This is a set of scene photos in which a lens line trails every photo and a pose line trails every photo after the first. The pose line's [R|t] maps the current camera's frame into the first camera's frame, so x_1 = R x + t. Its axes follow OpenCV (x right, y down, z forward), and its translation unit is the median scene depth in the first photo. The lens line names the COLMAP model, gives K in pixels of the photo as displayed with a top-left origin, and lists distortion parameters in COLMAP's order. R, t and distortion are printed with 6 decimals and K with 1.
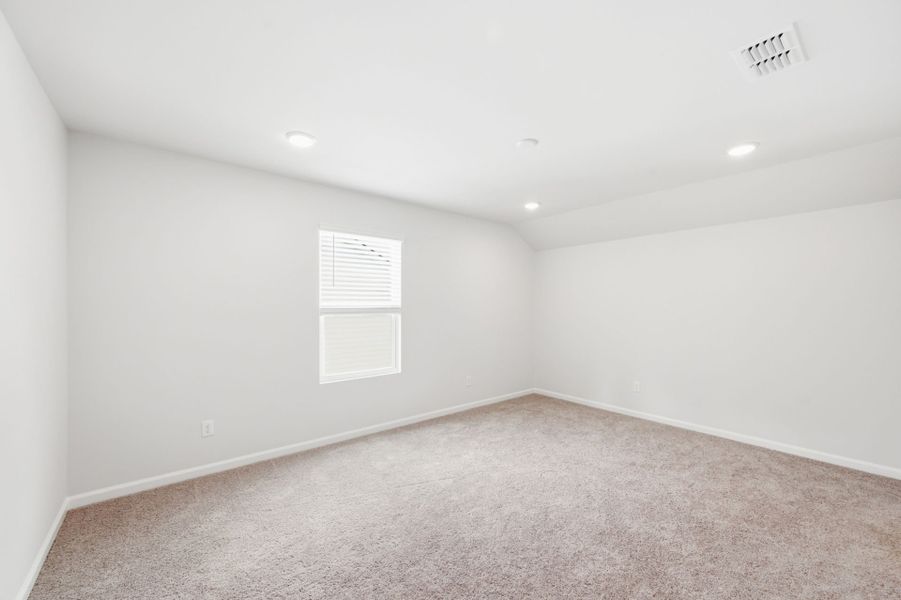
lens RADIAL K [[354.0, 0, 452.2], [0, 354.0, 303.5], [0, 0, 1]] dist [-0.000633, 0.000058]
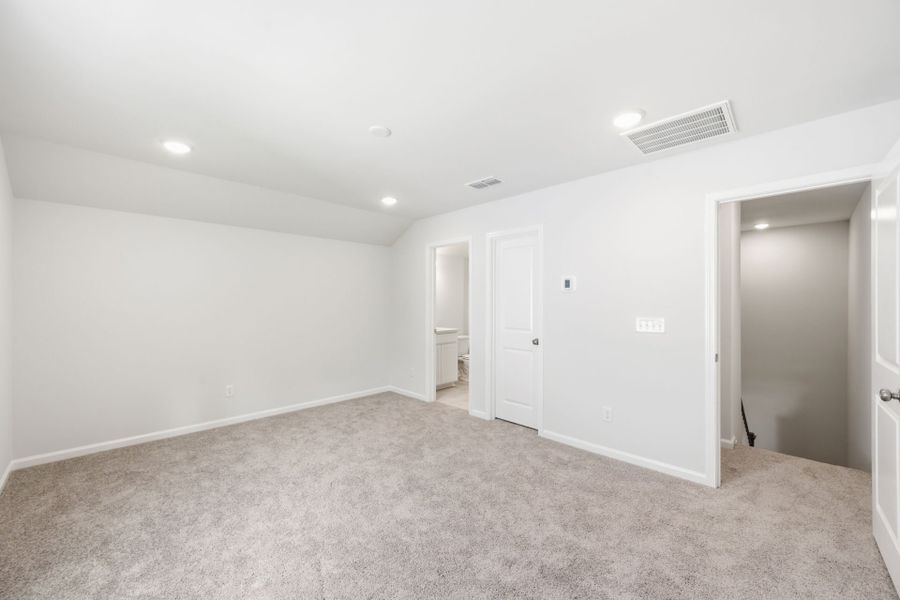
lens RADIAL K [[353.6, 0, 451.7], [0, 353.6, 303.5], [0, 0, 1]] dist [-0.000633, 0.000058]
pose [[-0.102473, -0.002832, 0.994732, -0.493659], [-0.005496, 0.999982, 0.002280, 0.007765], [-0.994721, -0.005234, -0.102487, 0.603856]]
